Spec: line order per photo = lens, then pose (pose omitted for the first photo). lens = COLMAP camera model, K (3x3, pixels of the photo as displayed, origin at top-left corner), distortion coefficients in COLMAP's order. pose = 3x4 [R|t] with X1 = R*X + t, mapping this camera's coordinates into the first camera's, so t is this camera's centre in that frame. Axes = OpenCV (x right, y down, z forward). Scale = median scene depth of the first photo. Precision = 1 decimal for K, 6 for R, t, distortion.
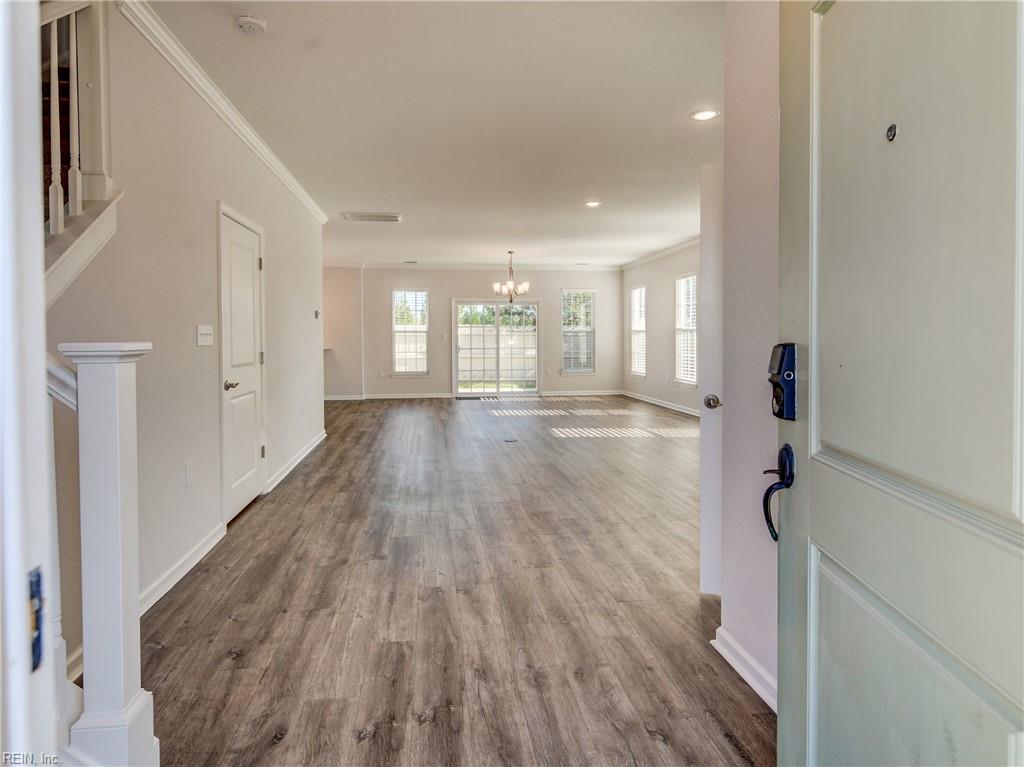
lens RADIAL K [[547.9, 0, 498.8], [0, 547.9, 351.4], [0, 0, 1]] dist [0.000790, -0.002212]
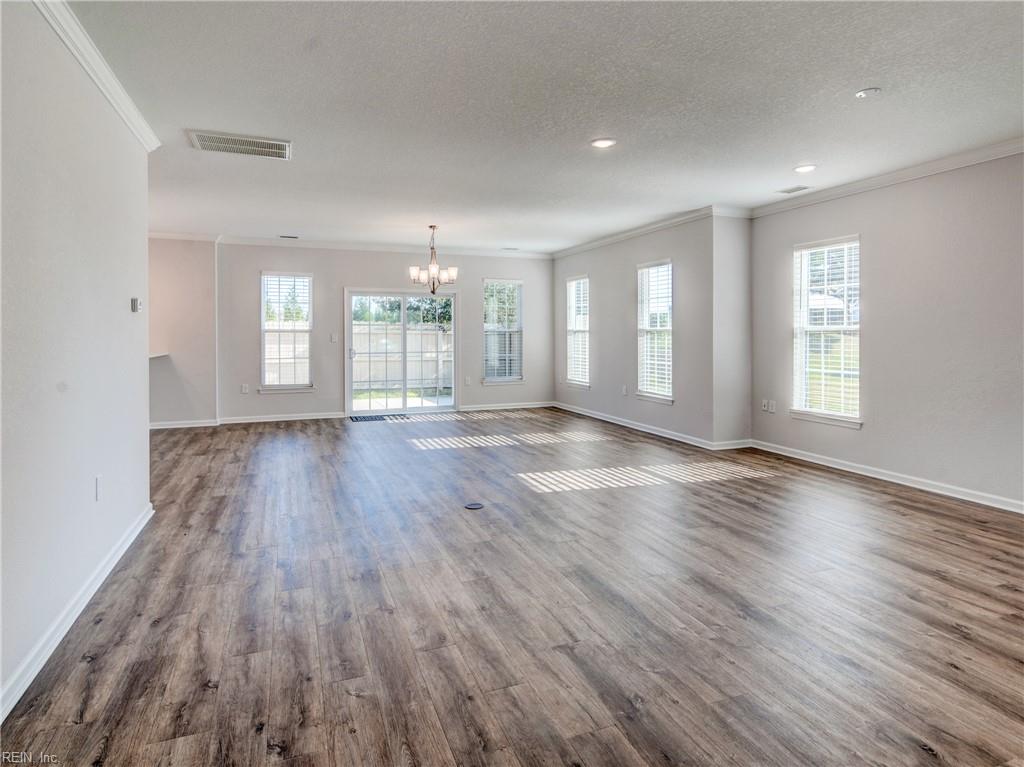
lens RADIAL K [[539.9, 0, 489.1], [0, 539.9, 339.0], [0, 0, 1]] dist [0.000952, -0.002766]
pose [[0.973343, -0.000079, 0.229353, -0.101404], [0.003200, 0.999907, -0.013234, -0.023364], [-0.229331, 0.013615, 0.973253, 0.364867]]
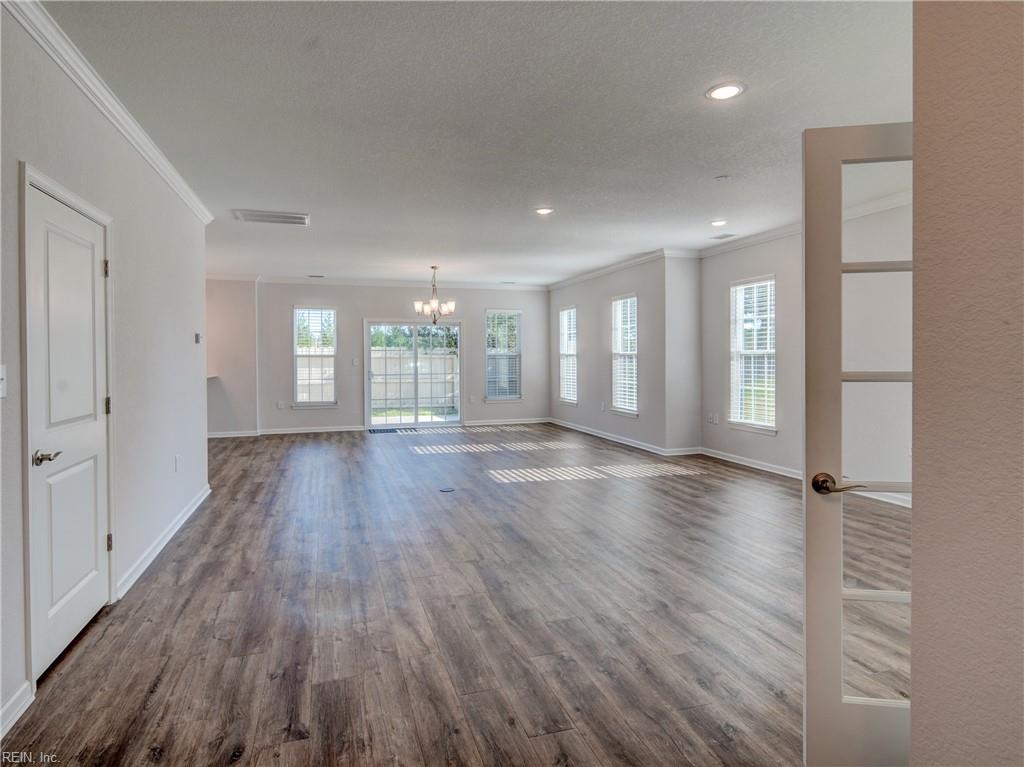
lens RADIAL K [[543.9, 0, 492.3], [0, 543.9, 364.3], [0, 0, 1]] dist [0.002586, -0.003655]
pose [[0.985774, -0.003625, 0.168038, -0.047113], [0.005532, 0.999925, -0.010883, -0.019196], [-0.167986, 0.011658, 0.985720, 0.161143]]
